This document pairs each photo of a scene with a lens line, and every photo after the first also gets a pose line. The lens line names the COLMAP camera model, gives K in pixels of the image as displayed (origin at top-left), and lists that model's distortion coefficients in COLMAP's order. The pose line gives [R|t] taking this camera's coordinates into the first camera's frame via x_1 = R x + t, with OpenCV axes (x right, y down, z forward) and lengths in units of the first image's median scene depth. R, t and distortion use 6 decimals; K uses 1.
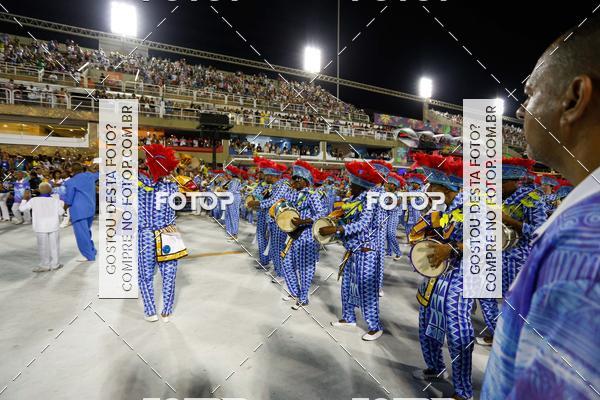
lens RADIAL K [[289.0, 0, 315.6], [0, 289.0, 198.6], [0, 0, 1]] dist [-0.051747, 0.018808]
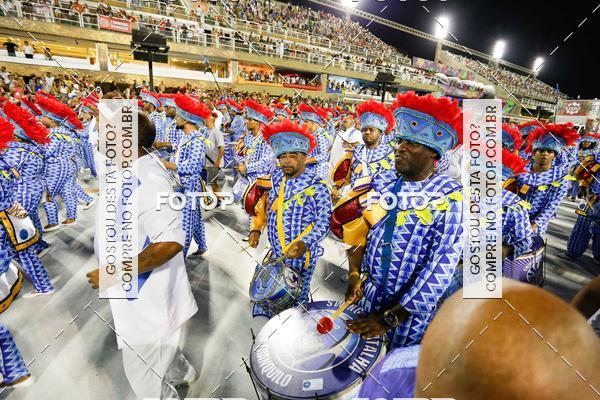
lens RADIAL K [[289.0, 0, 315.6], [0, 289.0, 198.6], [0, 0, 1]] dist [-0.051747, 0.018808]
pose [[0.994109, 0.013265, 0.107573, -0.249488], [-0.037554, 0.973160, 0.227046, 0.002135], [-0.101674, -0.229748, 0.967925, -0.135263]]
